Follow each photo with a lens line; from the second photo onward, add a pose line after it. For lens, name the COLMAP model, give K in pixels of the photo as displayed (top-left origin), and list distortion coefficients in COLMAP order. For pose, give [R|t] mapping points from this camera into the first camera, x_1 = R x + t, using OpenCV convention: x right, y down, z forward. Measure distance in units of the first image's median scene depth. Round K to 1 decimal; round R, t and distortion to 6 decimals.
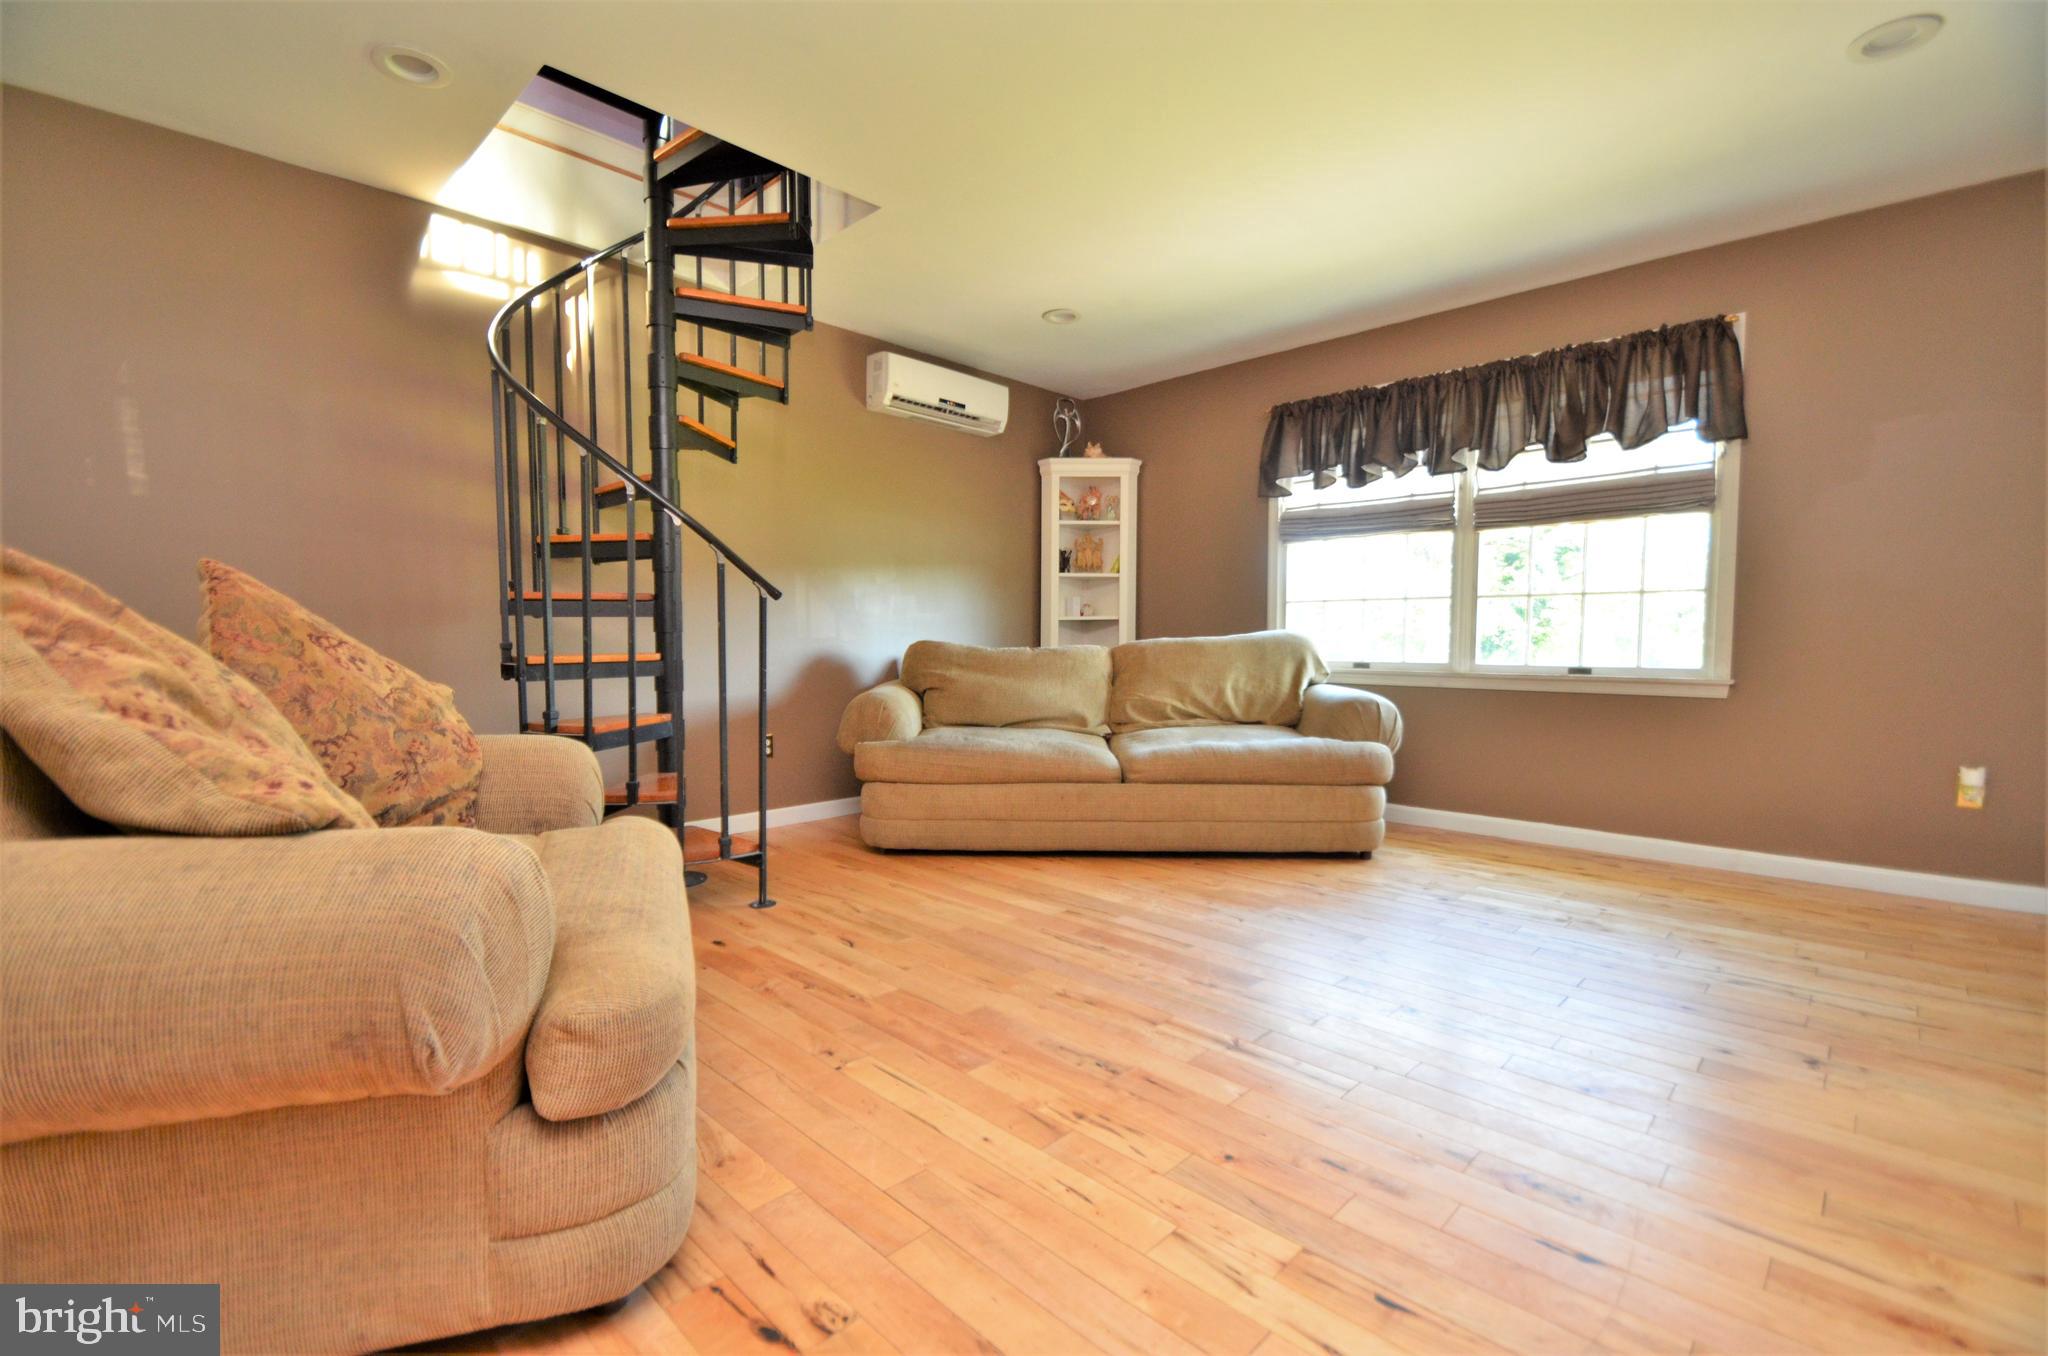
lens RADIAL K [[891.9, 0, 1021.2], [0, 891.9, 690.9], [0, 0, 1]] dist [0.021233, -0.021366]
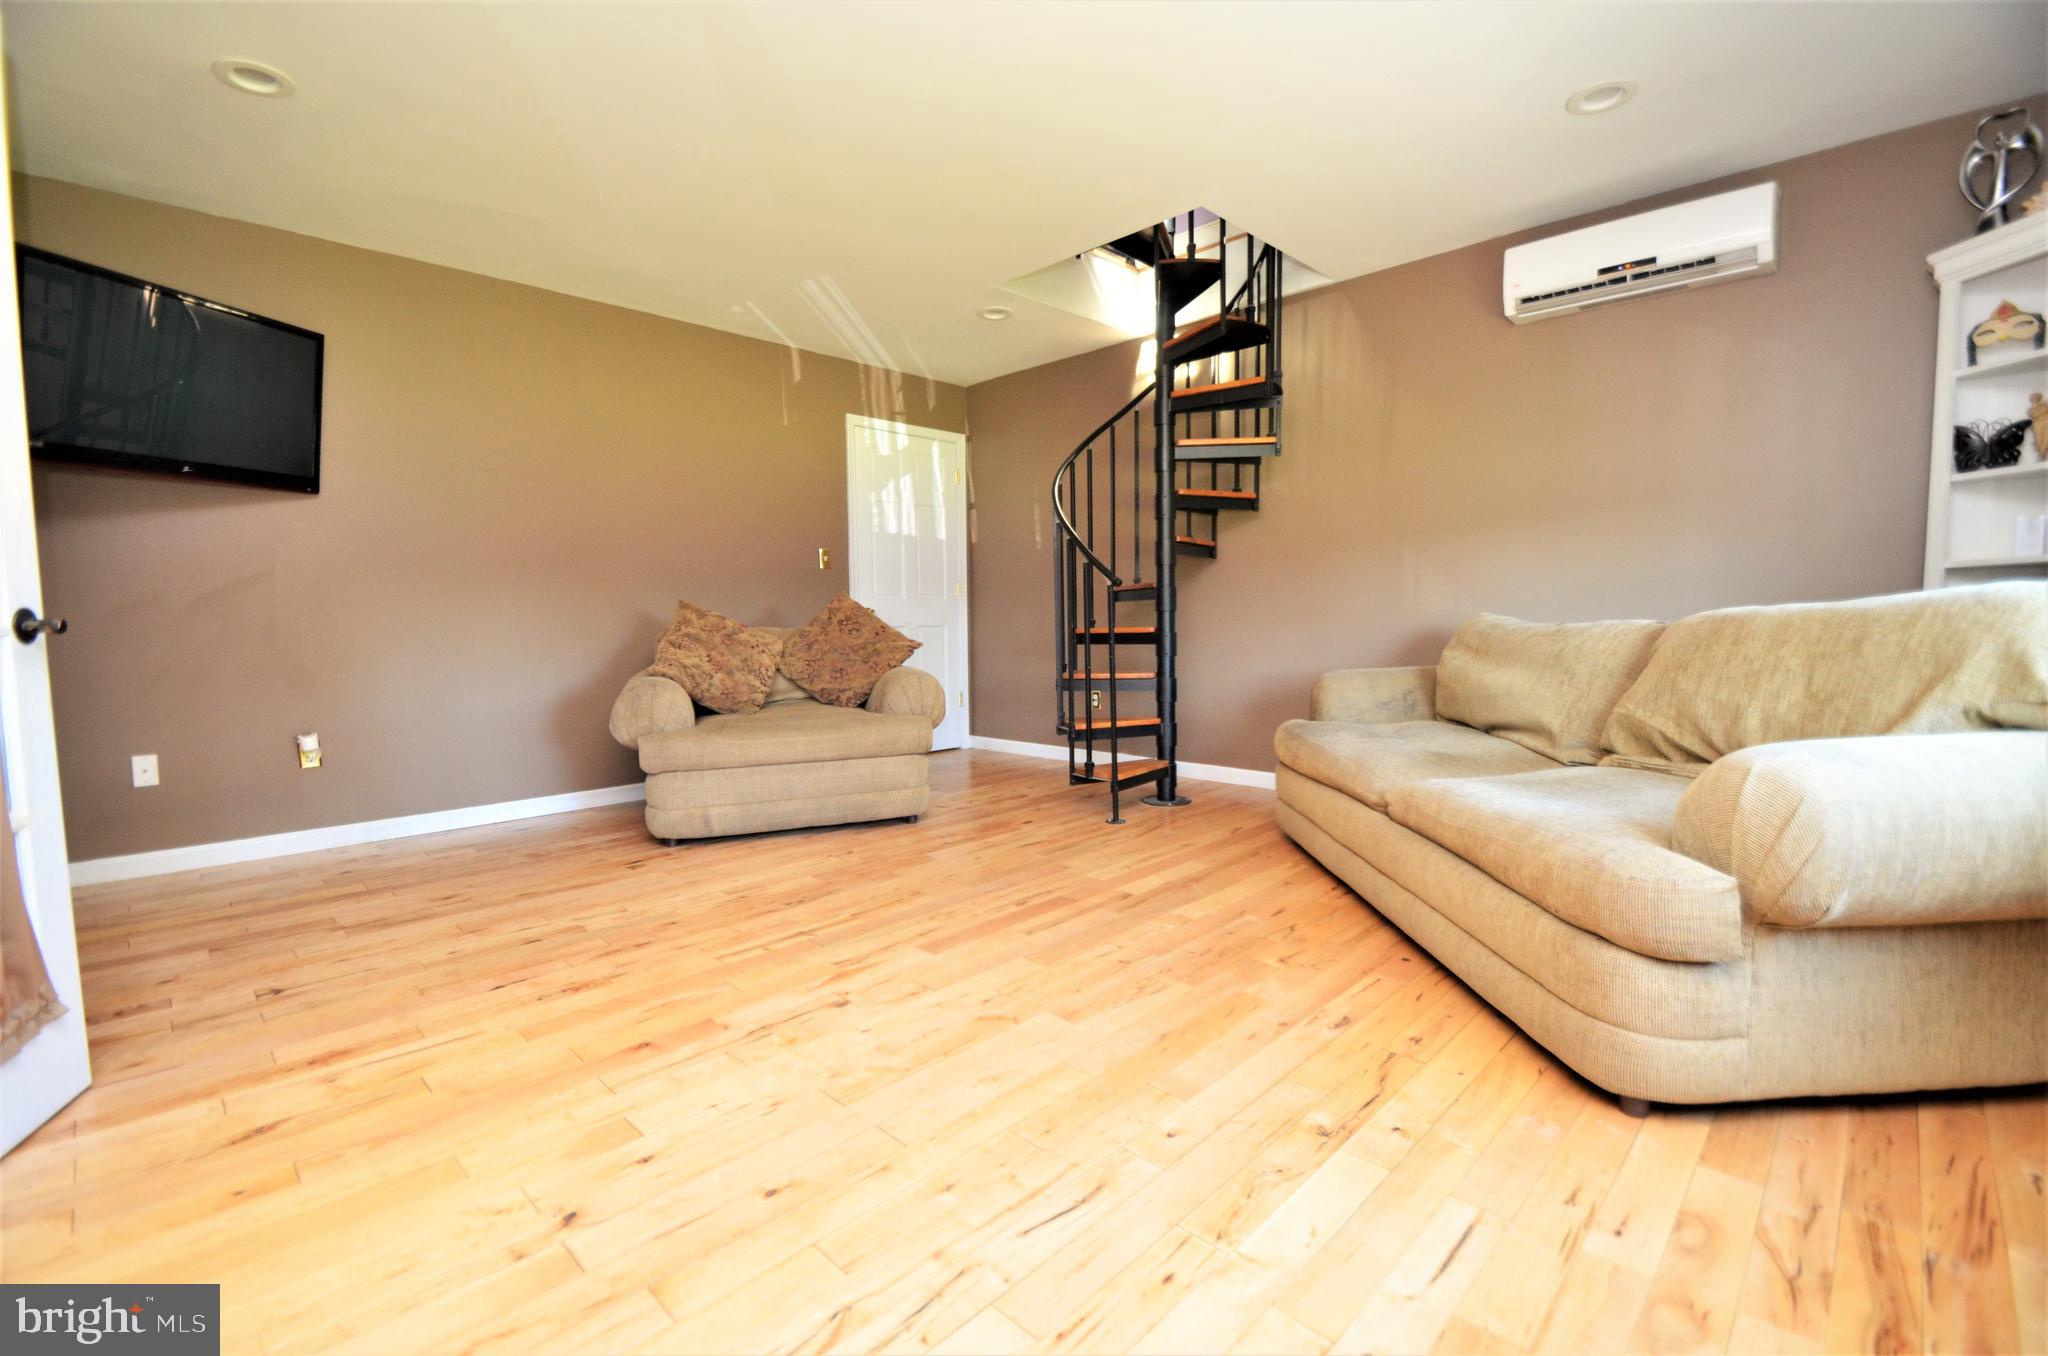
lens RADIAL K [[891.9, 0, 1021.2], [0, 891.9, 690.9], [0, 0, 1]] dist [0.021233, -0.021366]
pose [[-0.001220, 0.081788, -0.996649, 1.081491], [-0.039401, 0.995872, 0.081773, -0.057149], [0.999223, 0.039368, 0.002008, 0.925073]]
